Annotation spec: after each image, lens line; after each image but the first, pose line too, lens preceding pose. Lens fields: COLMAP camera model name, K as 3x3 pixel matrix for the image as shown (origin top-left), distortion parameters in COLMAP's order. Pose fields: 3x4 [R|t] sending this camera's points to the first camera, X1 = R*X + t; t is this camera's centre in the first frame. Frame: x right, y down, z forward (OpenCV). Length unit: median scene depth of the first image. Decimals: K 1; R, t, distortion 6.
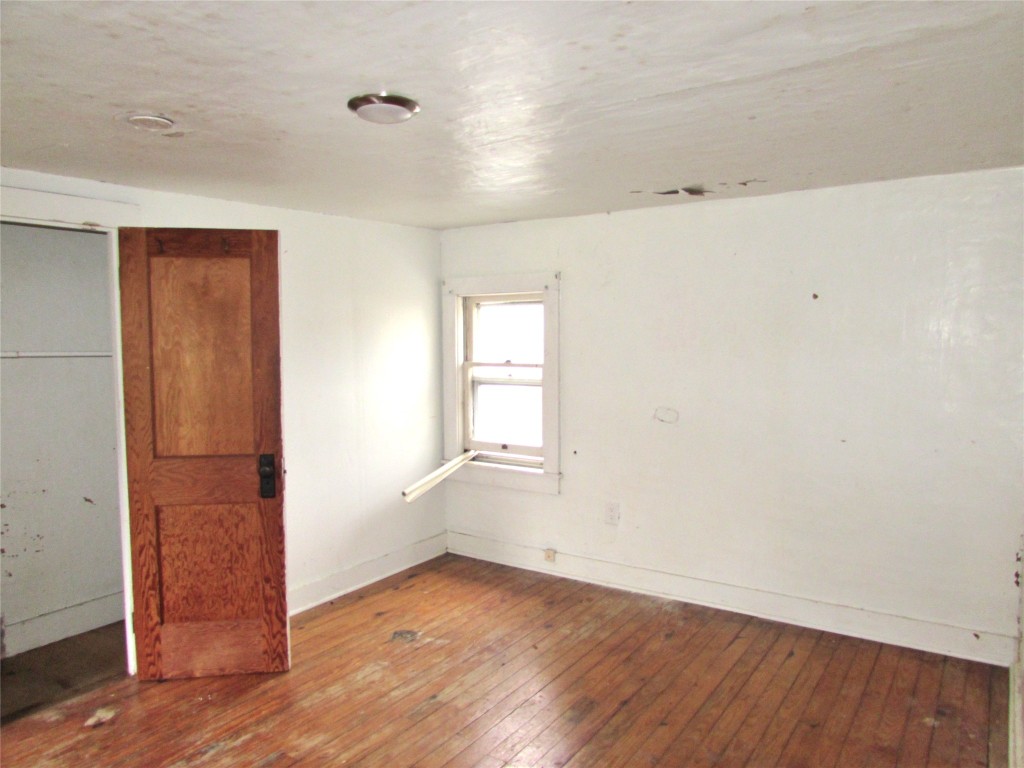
lens RADIAL K [[721.3, 0, 514.6], [0, 721.3, 381.4], [0, 0, 1]] dist [-0.035917, 0.003598]
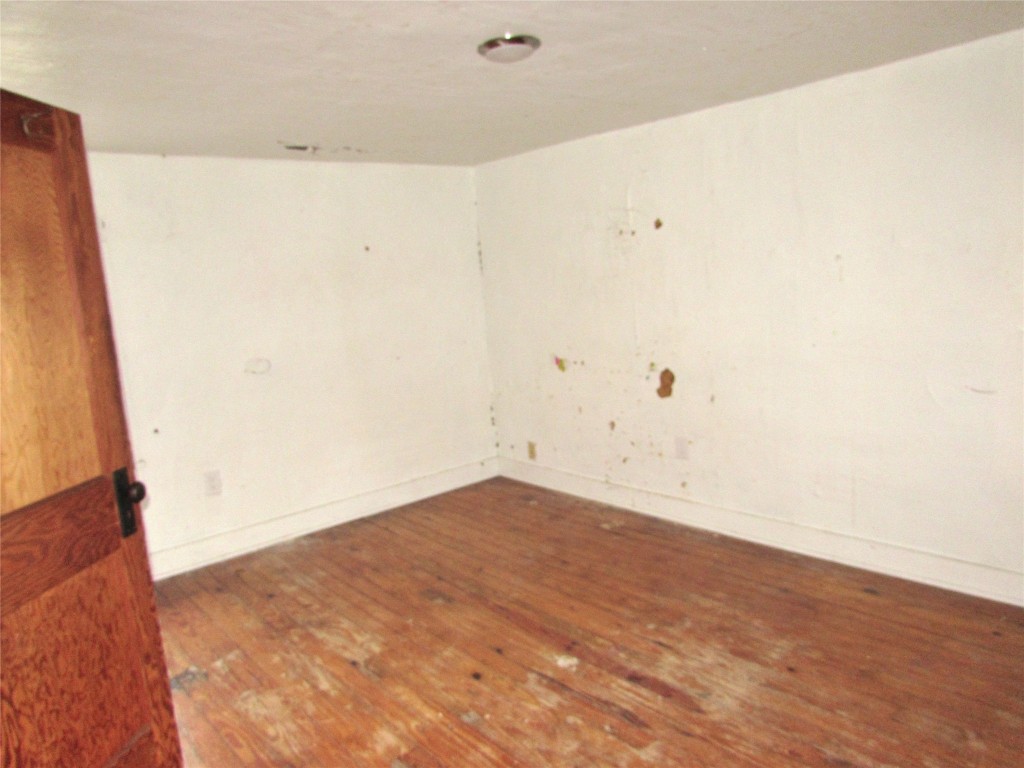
lens RADIAL K [[721.3, 0, 515.1], [0, 721.3, 385.7], [0, 0, 1]] dist [-0.035917, 0.003598]
pose [[0.248697, -0.154563, 0.956169, -0.850395], [0.138540, 0.982712, 0.122820, -0.000978], [-0.958622, 0.101922, 0.265811, 0.484760]]
